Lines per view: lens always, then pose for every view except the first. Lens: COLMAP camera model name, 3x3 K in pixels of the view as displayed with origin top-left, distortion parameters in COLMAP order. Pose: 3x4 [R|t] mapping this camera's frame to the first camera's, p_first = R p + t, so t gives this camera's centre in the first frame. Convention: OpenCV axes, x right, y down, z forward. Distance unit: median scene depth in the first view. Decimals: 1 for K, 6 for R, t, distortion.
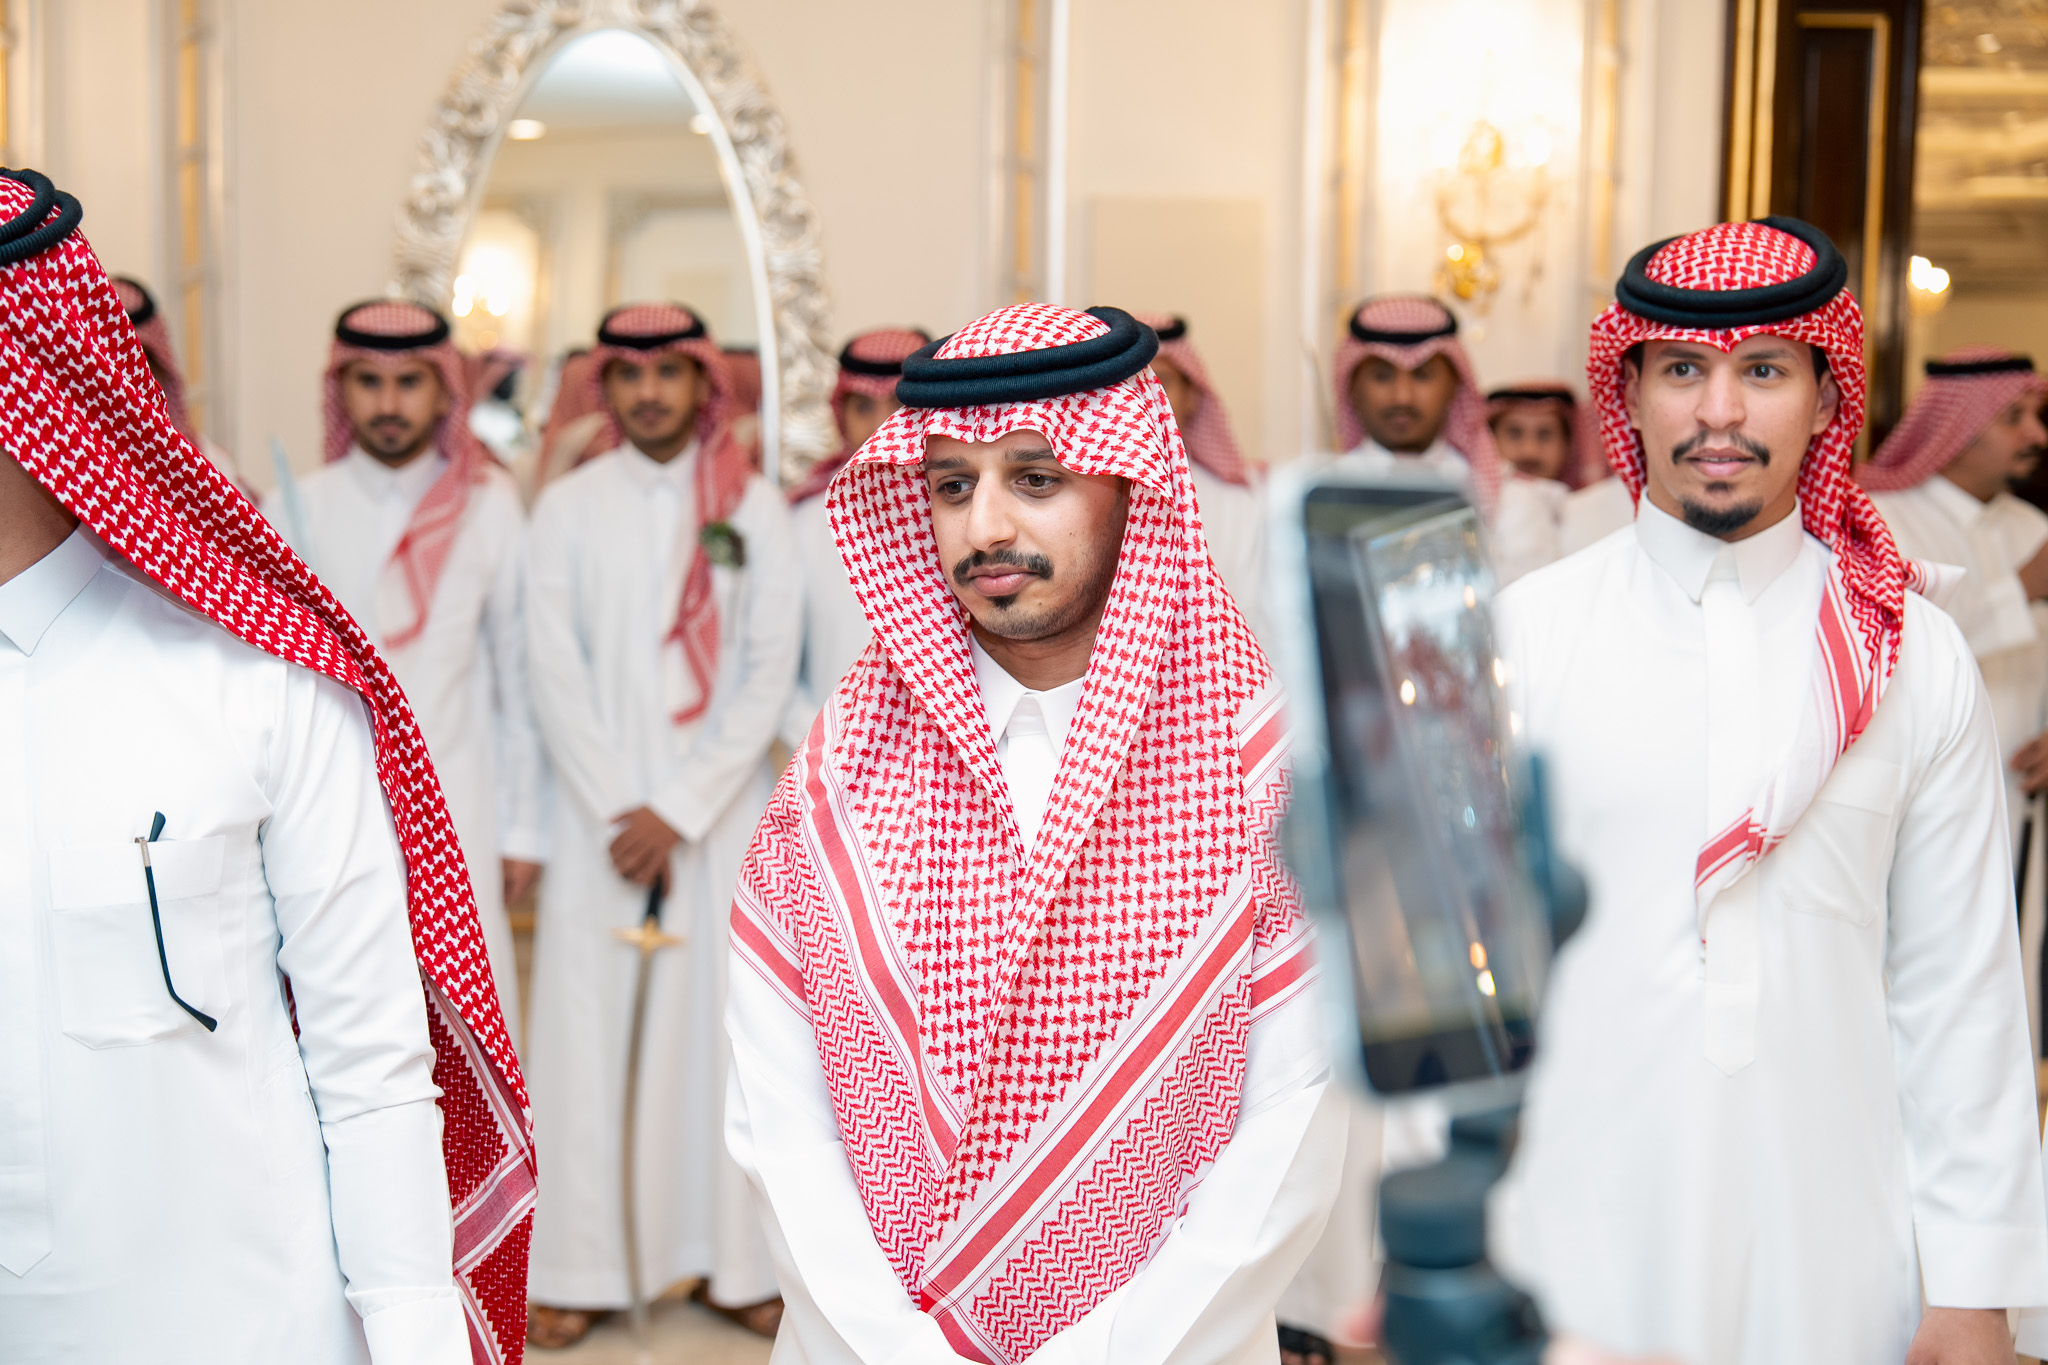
lens RADIAL K [[2446.7, 0, 1019.5], [0, 2446.7, 692.1], [0, 0, 1]] dist [0.010793, 0.000000]
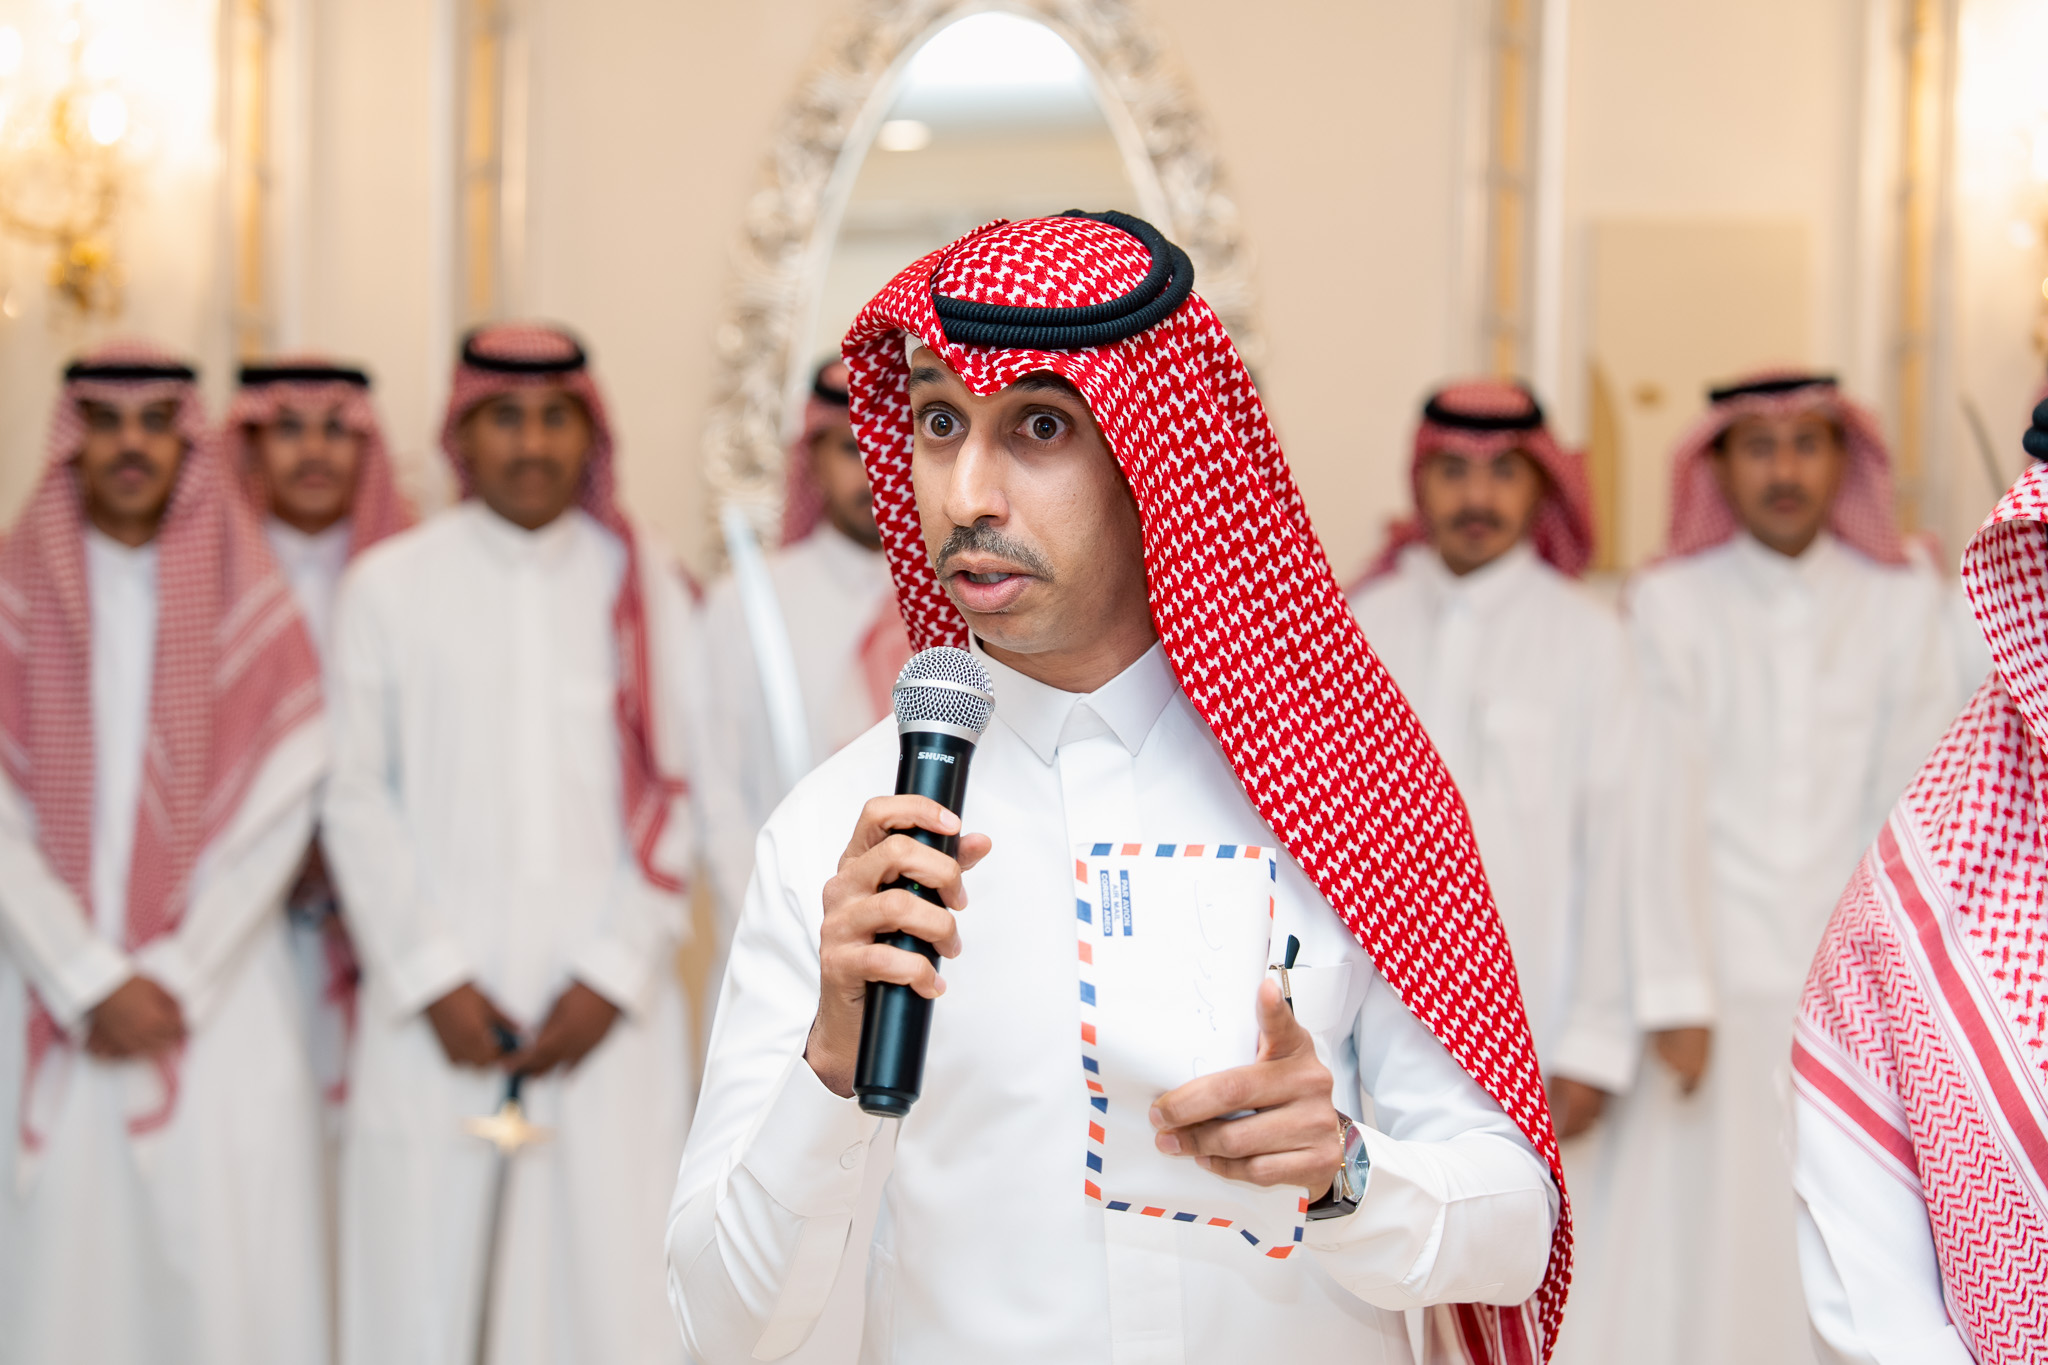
lens RADIAL K [[3316.3, 0, 1023.5], [0, 3316.3, 687.7], [0, 0, 1]] dist [0.032866, 0.000000]
pose [[0.999908, -0.000774, -0.013526, -0.169963], [0.000007, 0.998396, -0.056619, 0.011984], [0.013548, 0.056613, 0.998304, -0.080782]]
